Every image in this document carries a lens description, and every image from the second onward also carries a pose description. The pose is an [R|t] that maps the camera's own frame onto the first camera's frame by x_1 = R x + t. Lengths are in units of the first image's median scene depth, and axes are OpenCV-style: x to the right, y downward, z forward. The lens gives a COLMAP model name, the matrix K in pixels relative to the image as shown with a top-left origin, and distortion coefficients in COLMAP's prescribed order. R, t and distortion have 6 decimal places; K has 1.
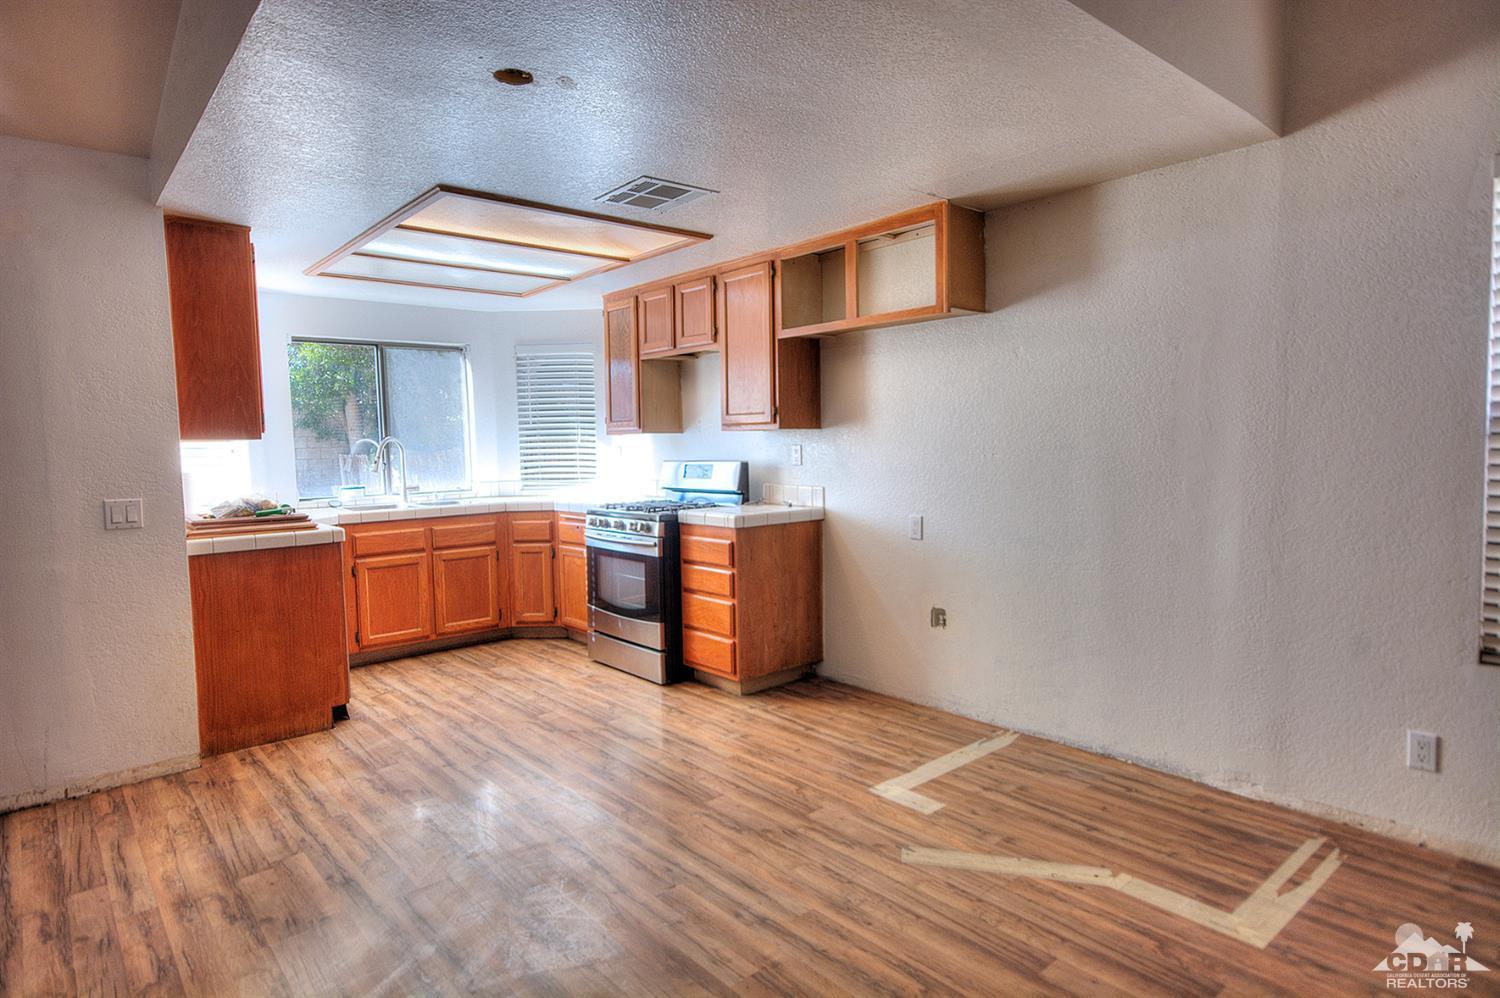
lens RADIAL K [[827.0, 0, 734.1], [0, 827.0, 497.9], [0, 0, 1]] dist [-0.000506, 0.018207]
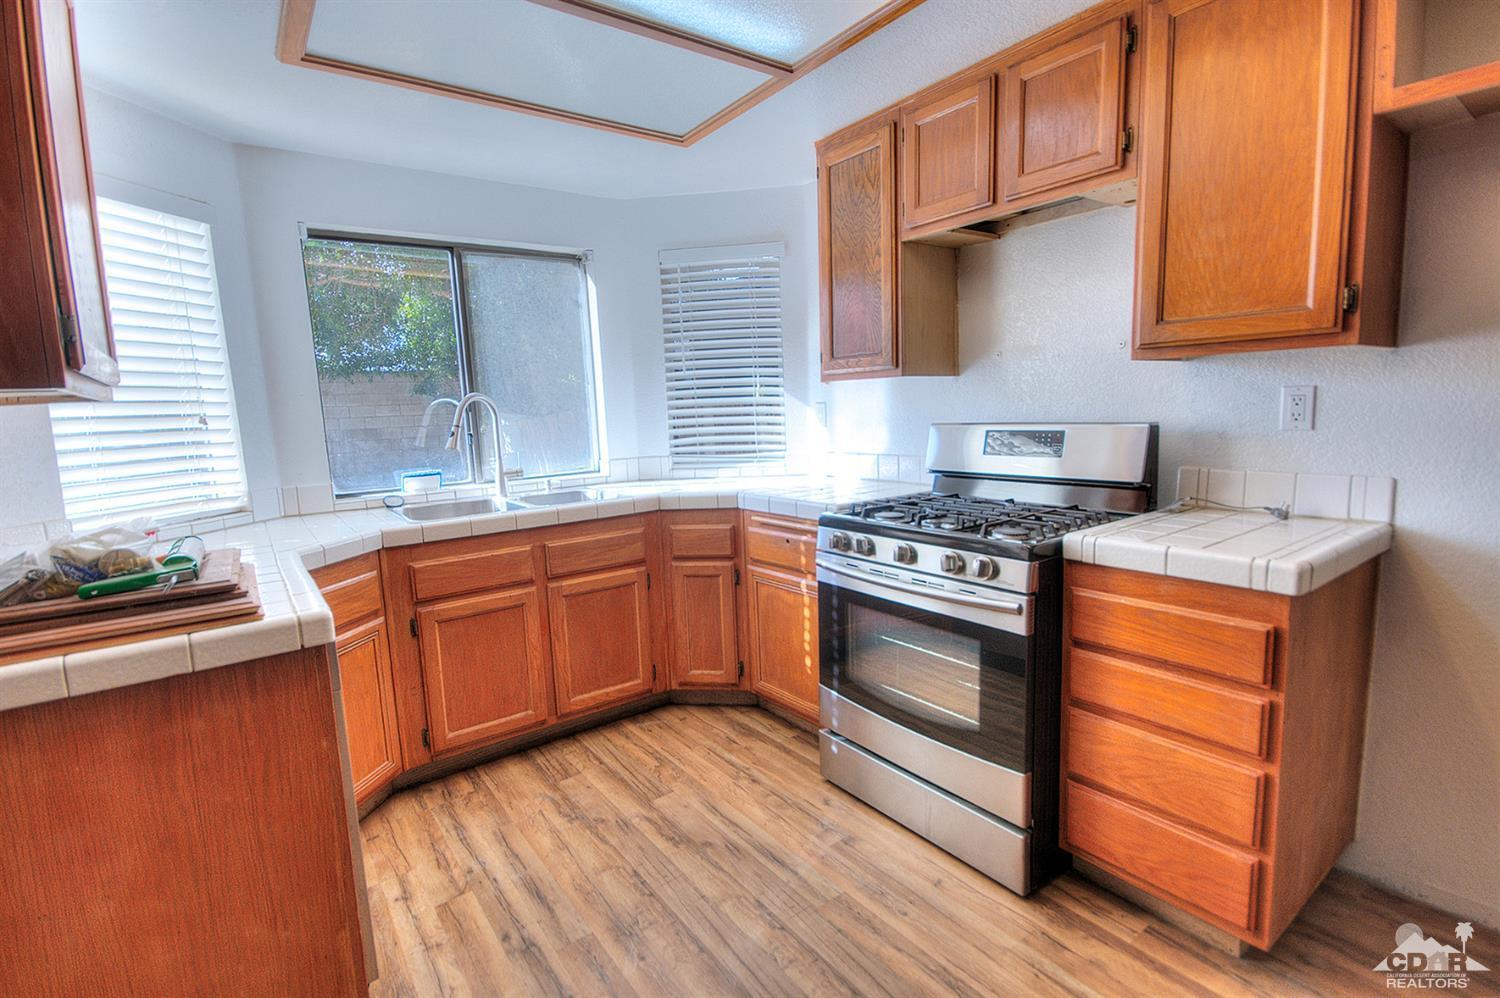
lens RADIAL K [[696.2, 0, 735.1], [0, 696.2, 499.5], [0, 0, 1]] dist [0.000548, 0.000165]
pose [[0.996558, -0.007360, -0.082572, -0.218858], [0.013012, 0.997592, 0.068121, -0.032595], [0.081871, -0.068961, 0.994254, 0.602527]]
